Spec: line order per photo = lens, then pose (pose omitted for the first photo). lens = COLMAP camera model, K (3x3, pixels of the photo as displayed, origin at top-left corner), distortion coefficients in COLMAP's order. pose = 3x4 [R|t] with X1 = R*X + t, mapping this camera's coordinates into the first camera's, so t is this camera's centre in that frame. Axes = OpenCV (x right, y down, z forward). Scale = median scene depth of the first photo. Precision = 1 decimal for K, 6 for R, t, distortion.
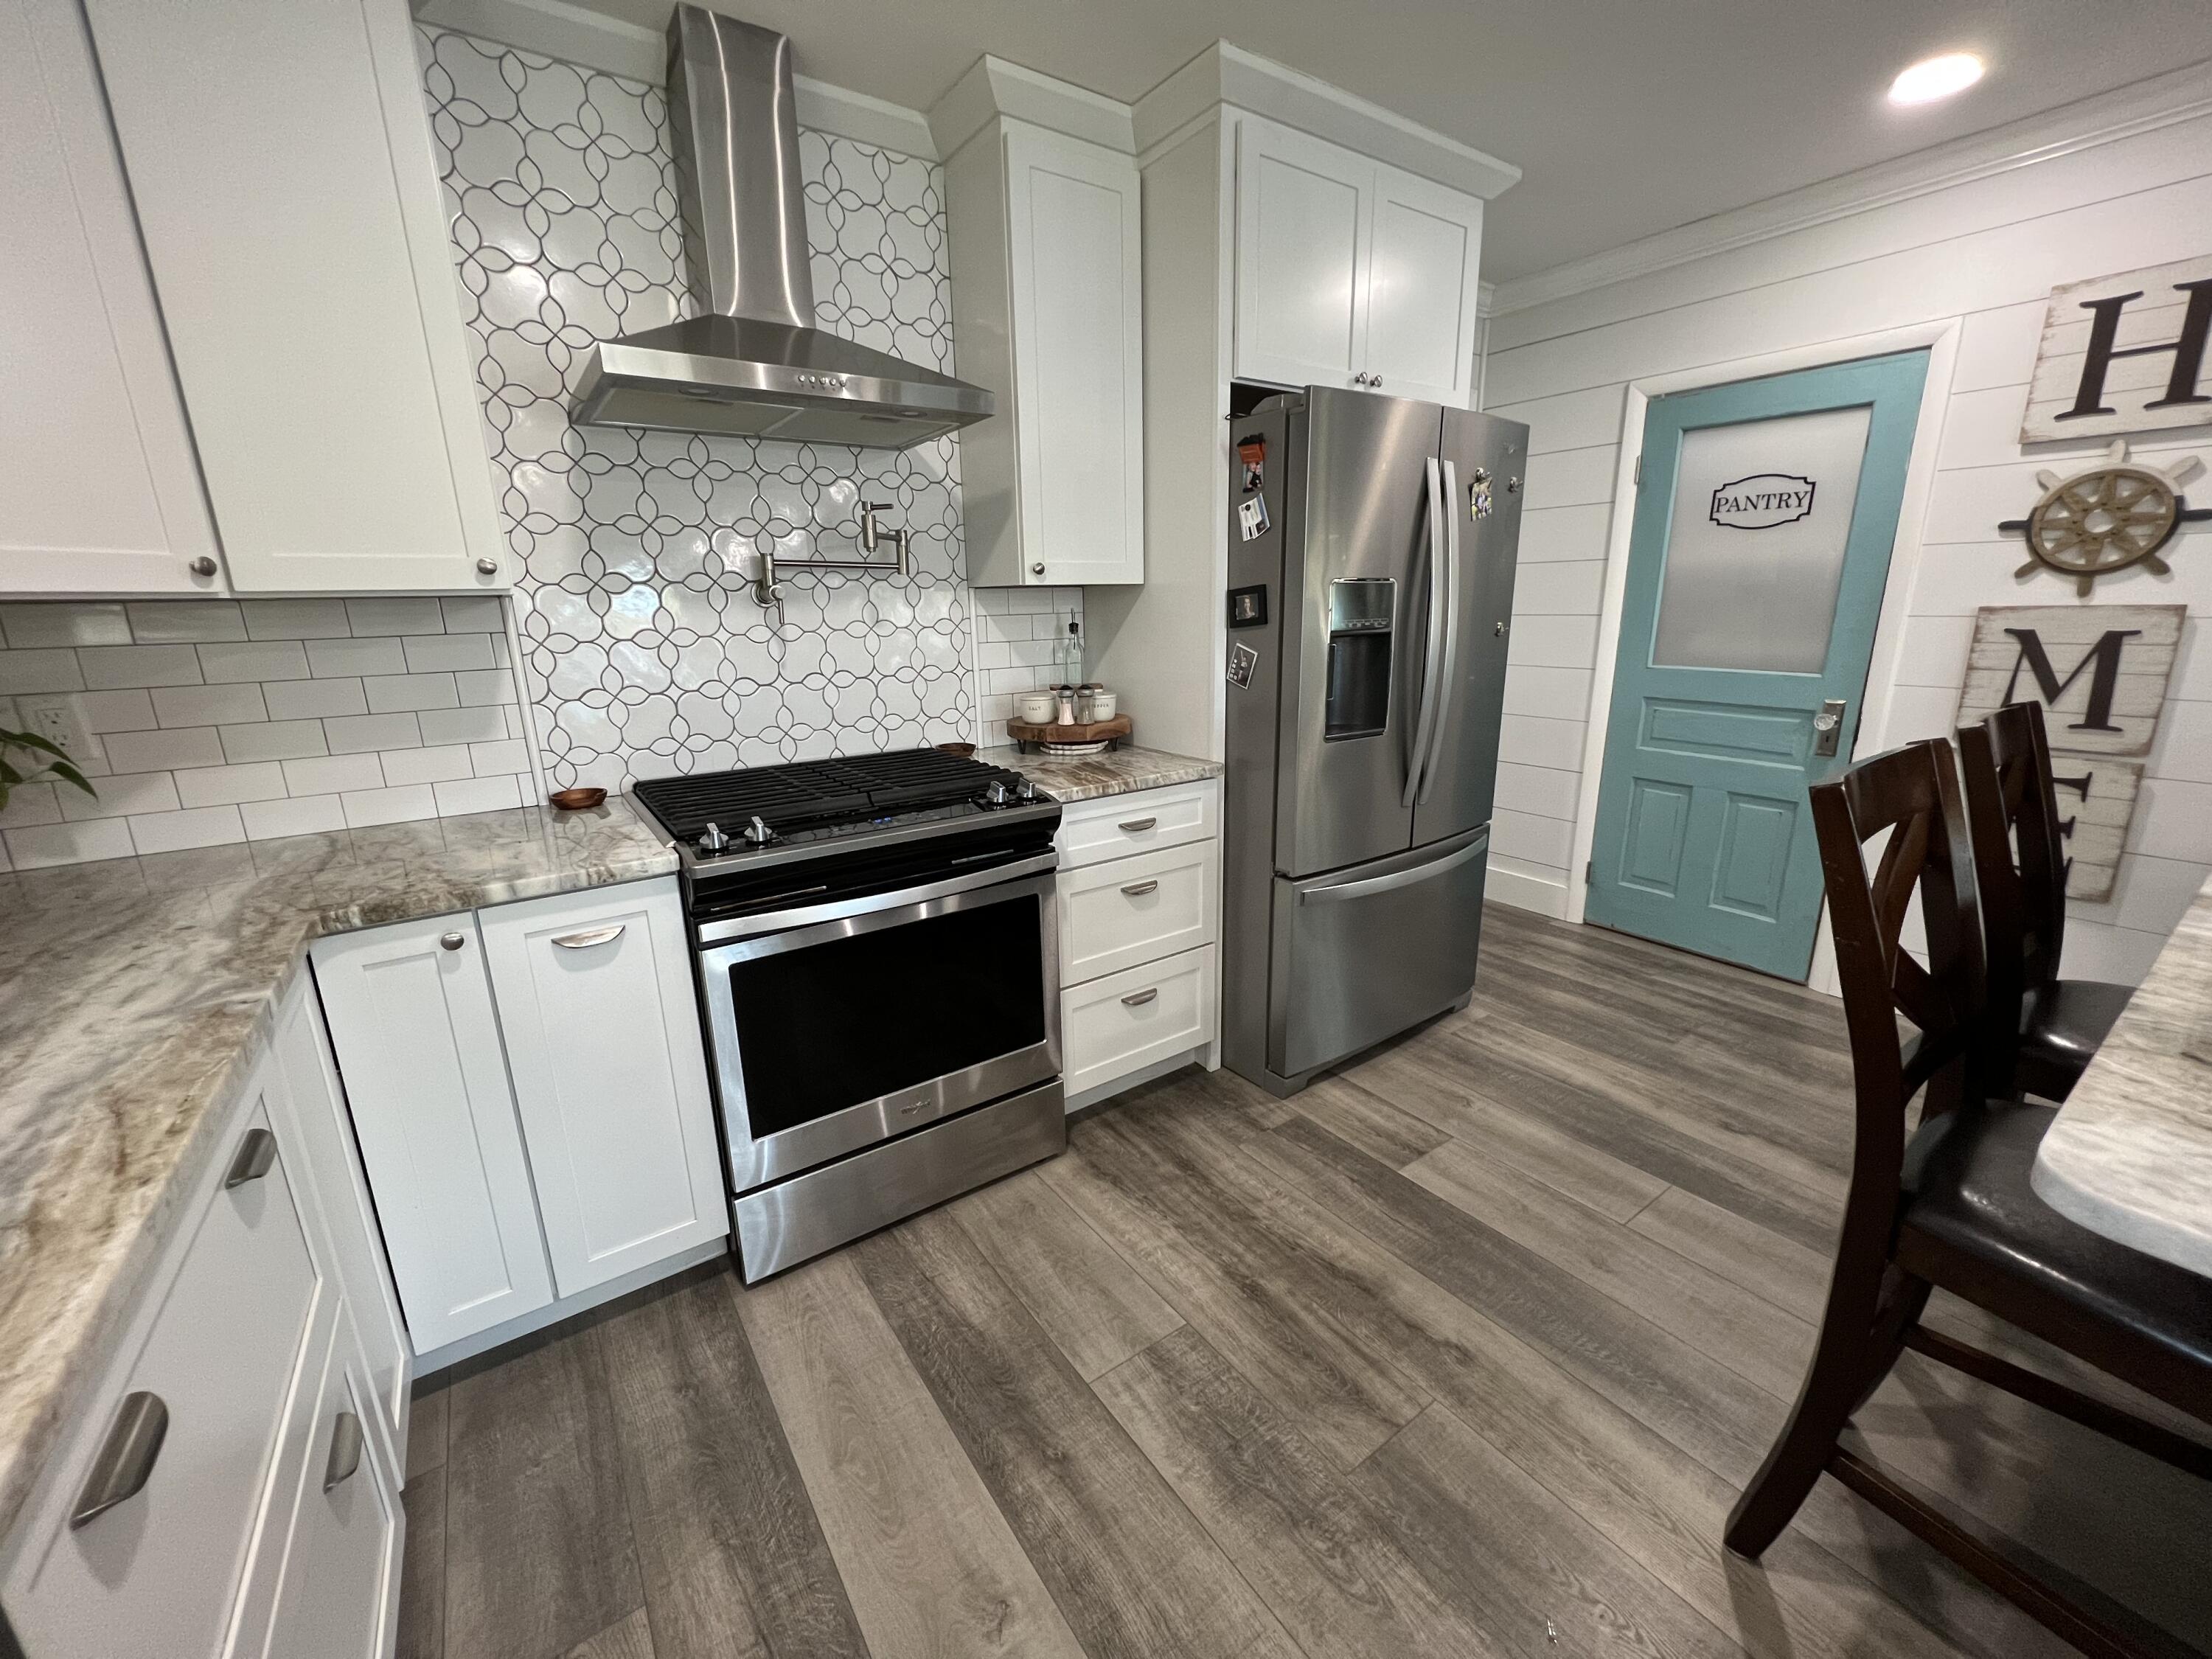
lens RADIAL K [[882.1, 0, 1104.1], [0, 882.1, 823.2], [0, 0, 1]] dist [-0.000928, 0.000715]
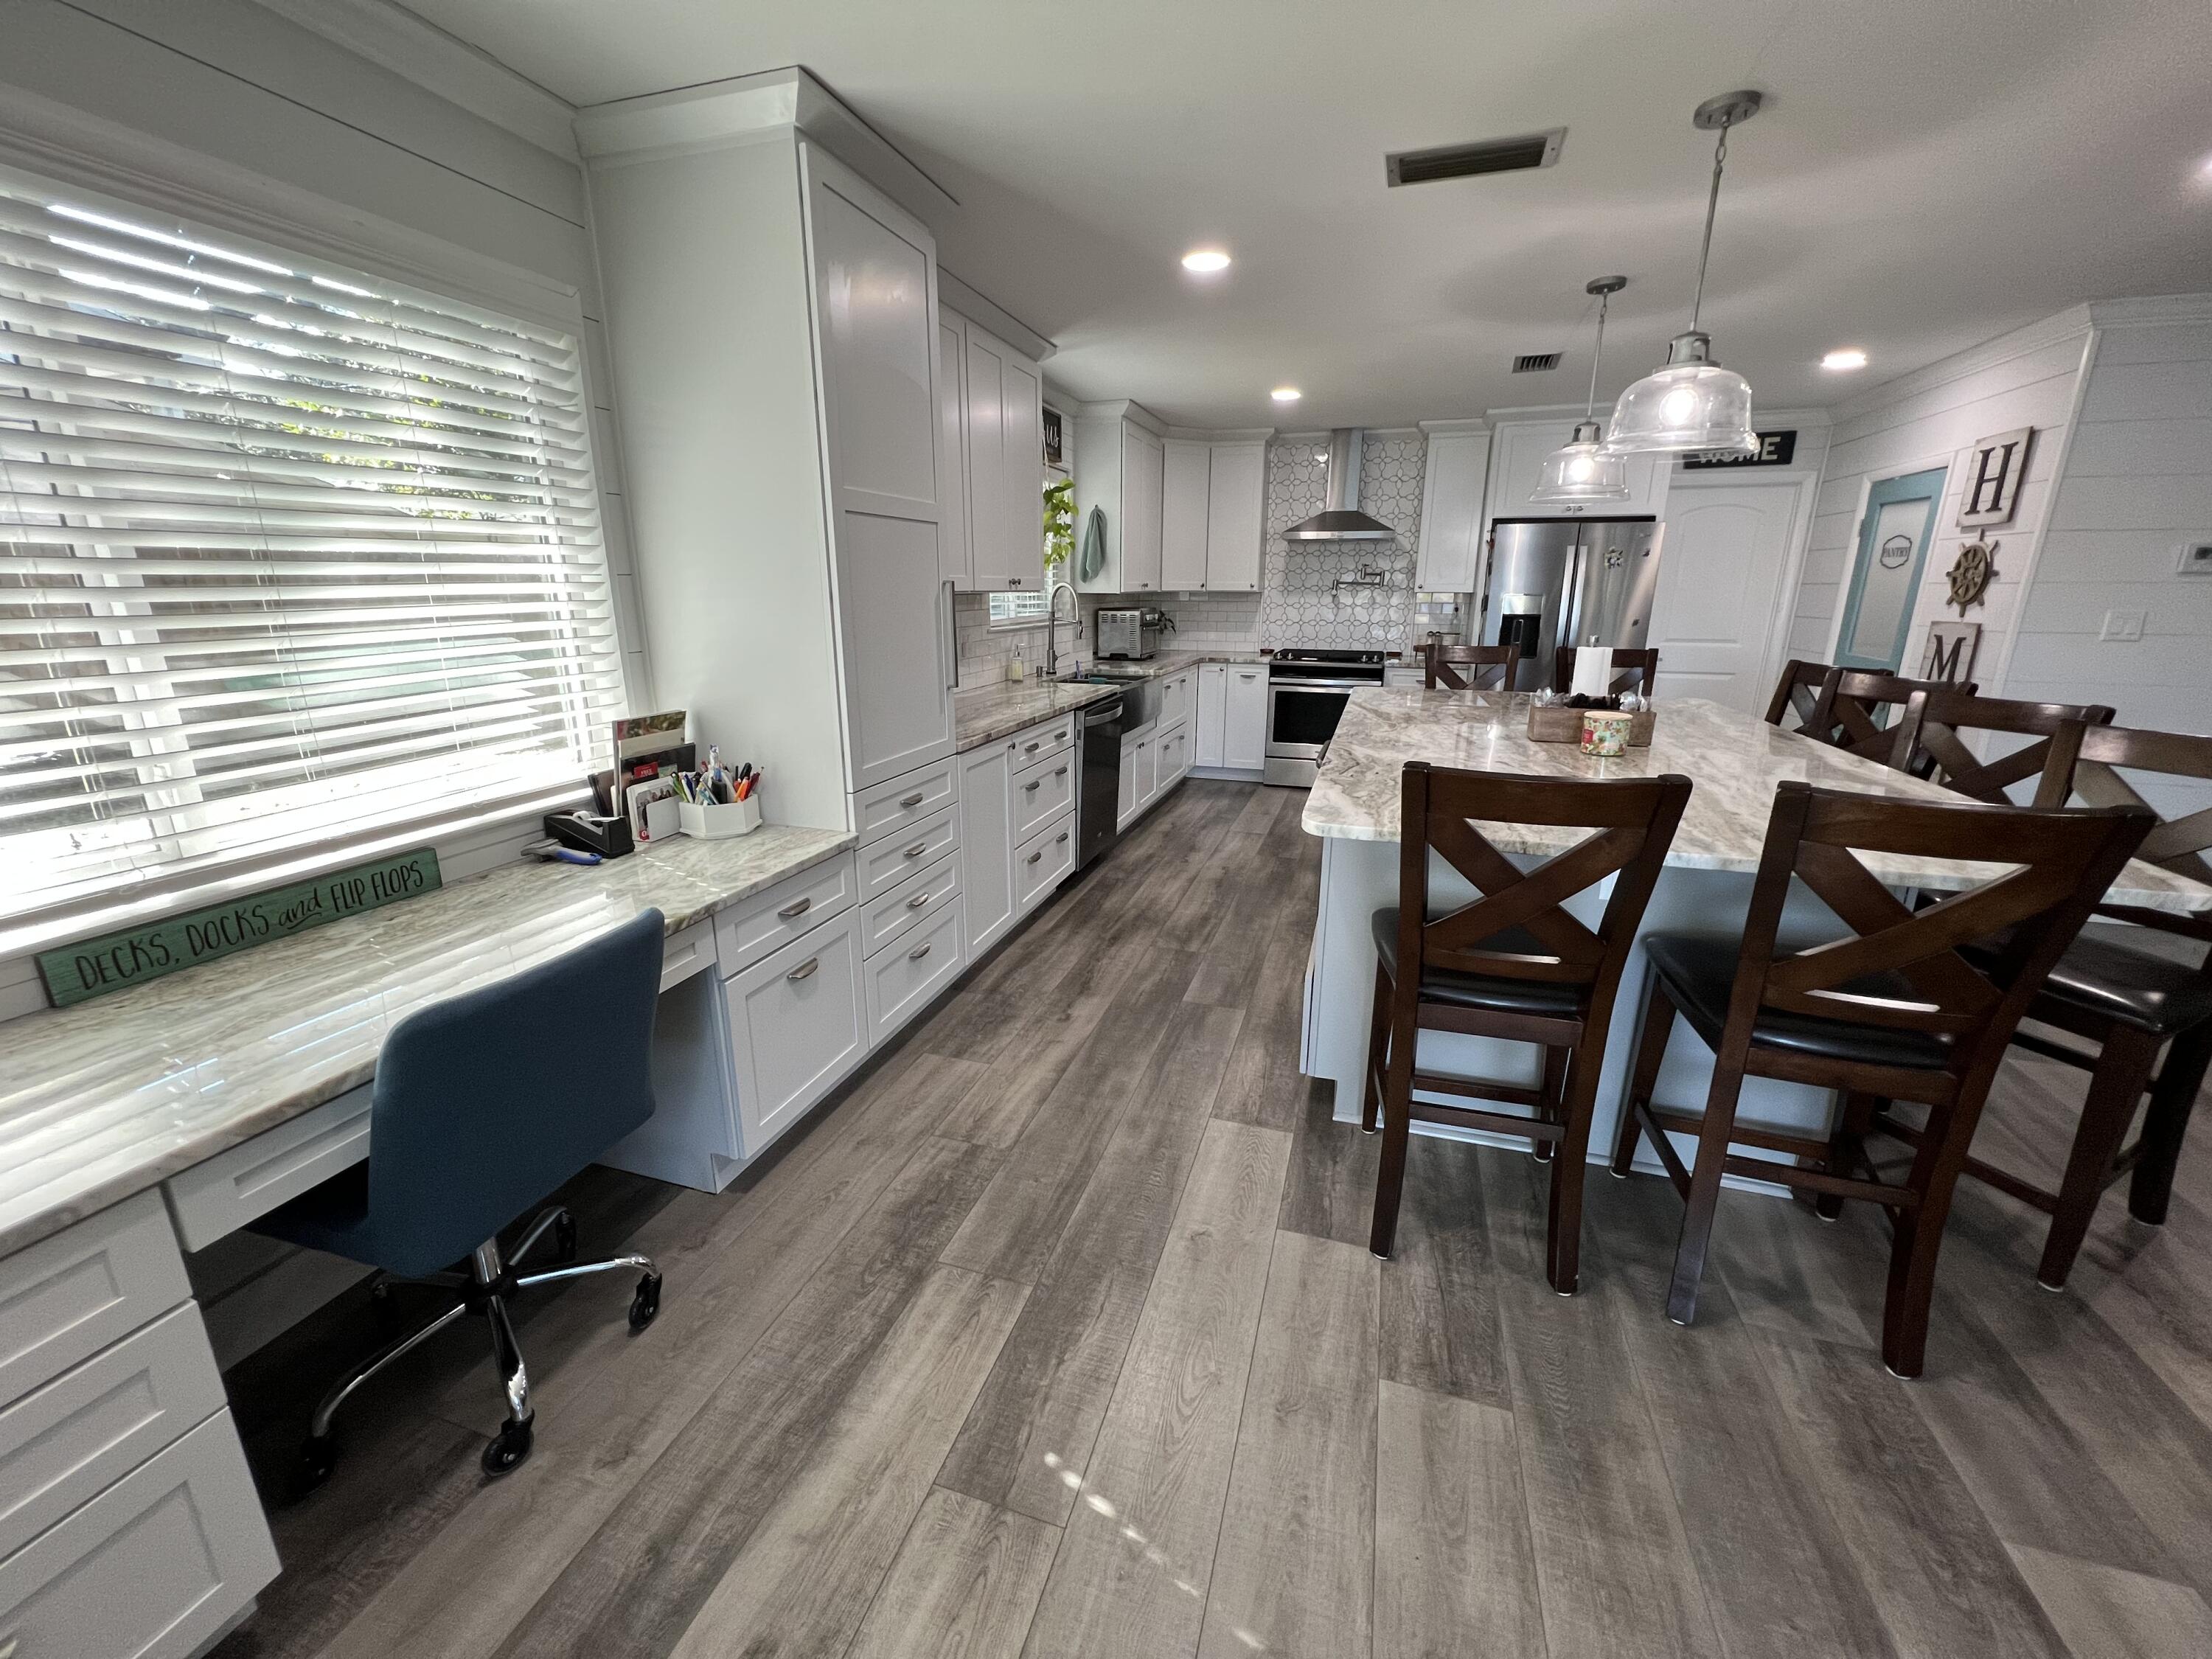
lens RADIAL K [[882.1, 0, 1102.2], [0, 882.1, 823.5], [0, 0, 1]] dist [-0.000928, 0.000715]
pose [[0.601704, 0.231060, -0.764567, 1.594062], [-0.214640, 0.968807, 0.123864, 0.296948], [0.769338, 0.089577, 0.632530, -1.423275]]
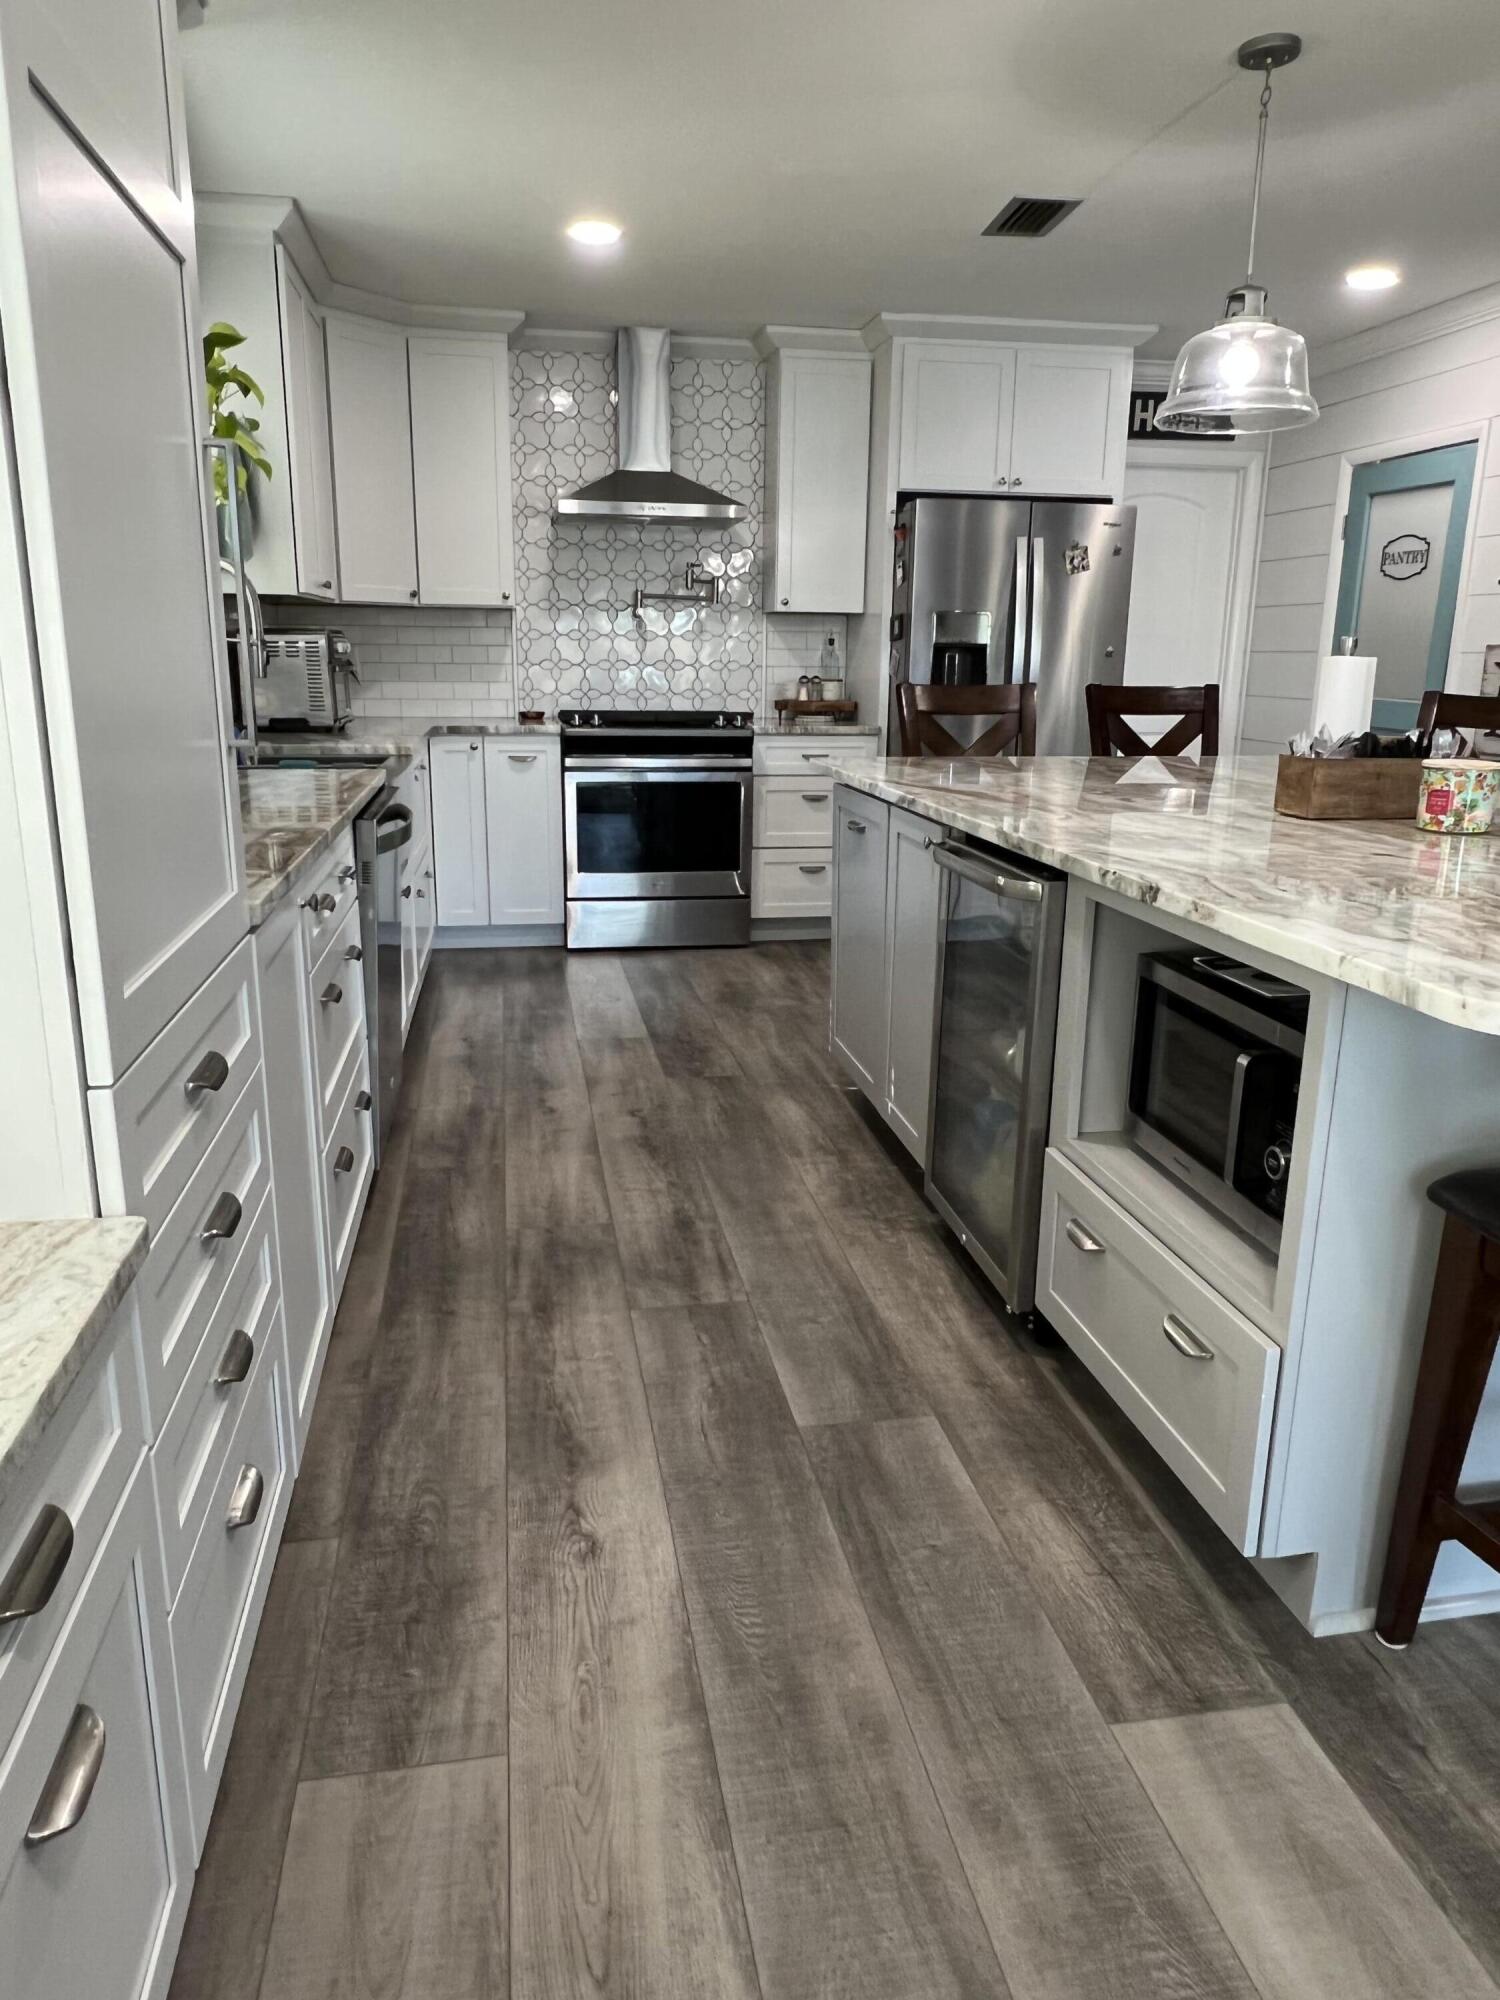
lens RADIAL K [[1339.4, 0, 742.1], [0, 1339.4, 995.5], [0, 0, 1]] dist [0.003215, -0.006049]
pose [[0.903873, 0.136858, -0.405318, 0.981782], [-0.135896, 0.990228, 0.031302, 0.380831], [0.405641, 0.026788, 0.913640, -1.327728]]
